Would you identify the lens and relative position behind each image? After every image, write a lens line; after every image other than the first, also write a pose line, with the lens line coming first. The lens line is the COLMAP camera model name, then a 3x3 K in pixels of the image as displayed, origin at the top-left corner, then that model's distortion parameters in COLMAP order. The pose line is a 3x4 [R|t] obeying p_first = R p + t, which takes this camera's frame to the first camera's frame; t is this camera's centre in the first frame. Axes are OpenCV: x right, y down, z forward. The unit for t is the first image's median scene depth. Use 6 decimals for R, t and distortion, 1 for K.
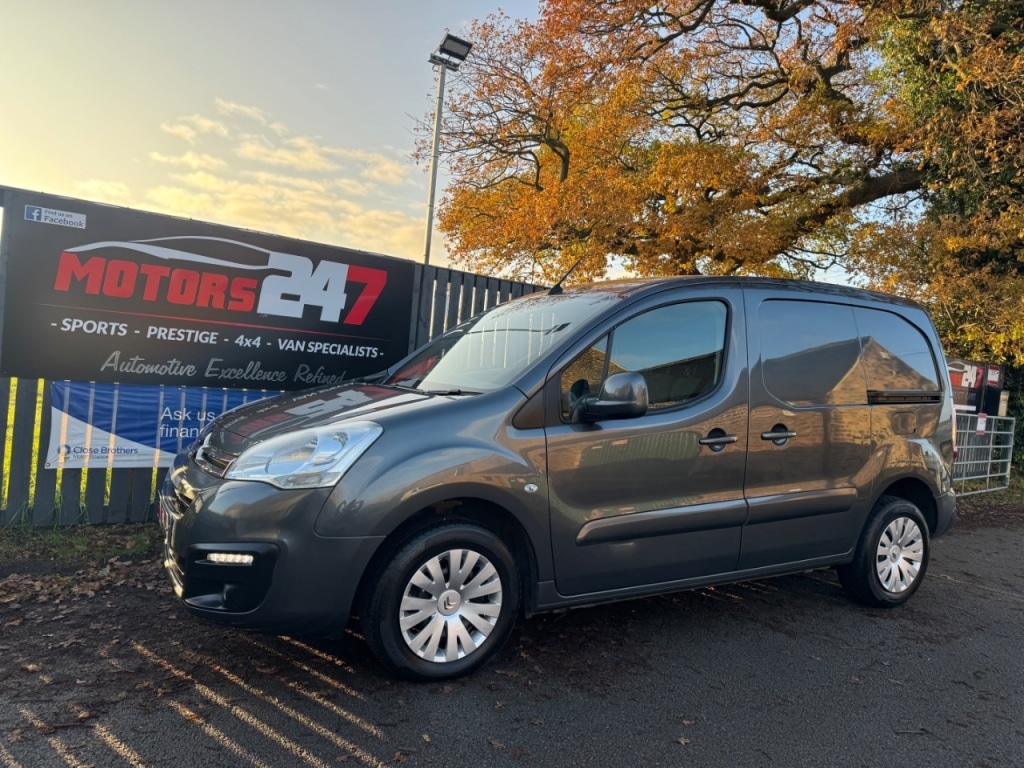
lens RADIAL K [[730.2, 0, 515.1], [0, 730.2, 387.1], [0, 0, 1]] dist [0.033890, -0.037962]
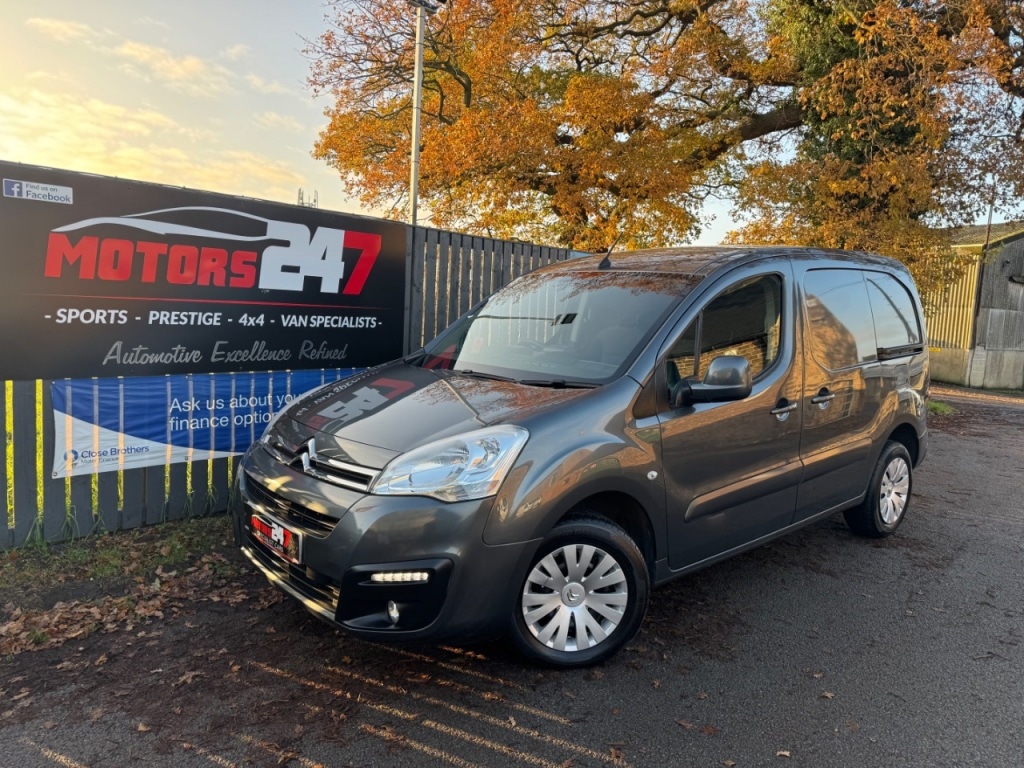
lens RADIAL K [[730.5, 0, 516.0], [0, 730.5, 385.8], [0, 0, 1]] dist [0.032414, -0.036802]
pose [[0.979707, -0.059036, 0.191544, -0.236292], [0.039660, 0.993843, 0.103458, -0.066968], [-0.196473, -0.093762, 0.976016, 0.025925]]
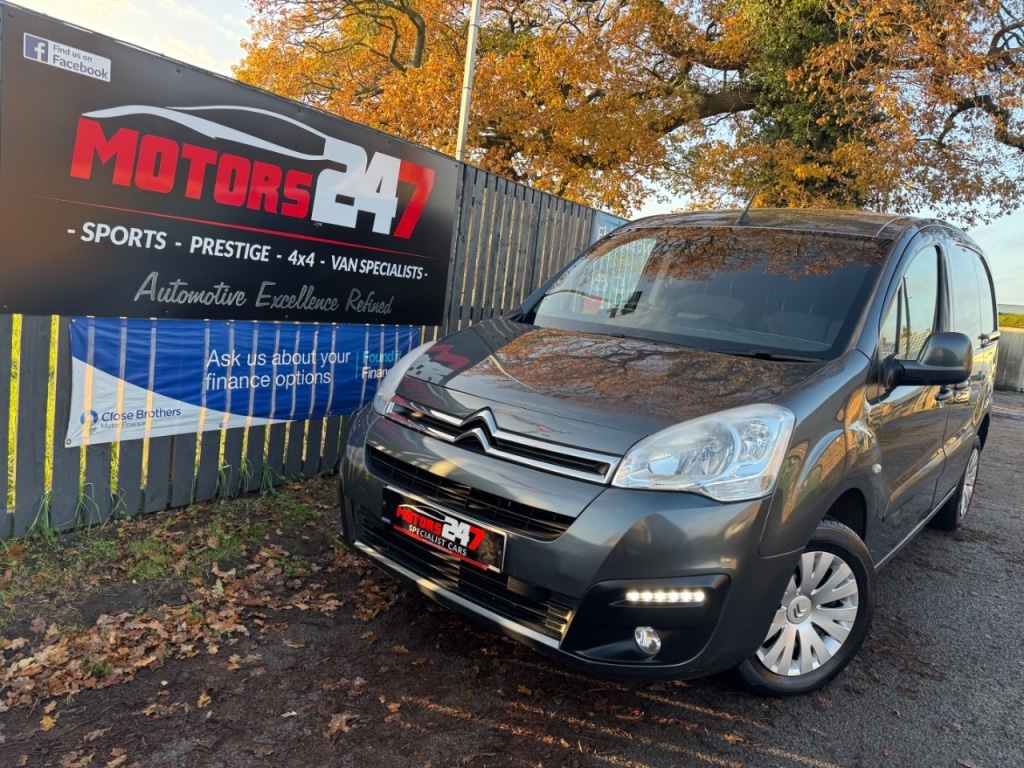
lens RADIAL K [[726.8, 0, 510.1], [0, 726.8, 385.8], [0, 0, 1]] dist [0.042058, -0.045545]
pose [[0.938930, -0.025815, 0.343139, -0.455254], [-0.024937, 0.989456, 0.142673, -0.048540], [-0.343204, -0.142517, 0.928386, 0.227087]]
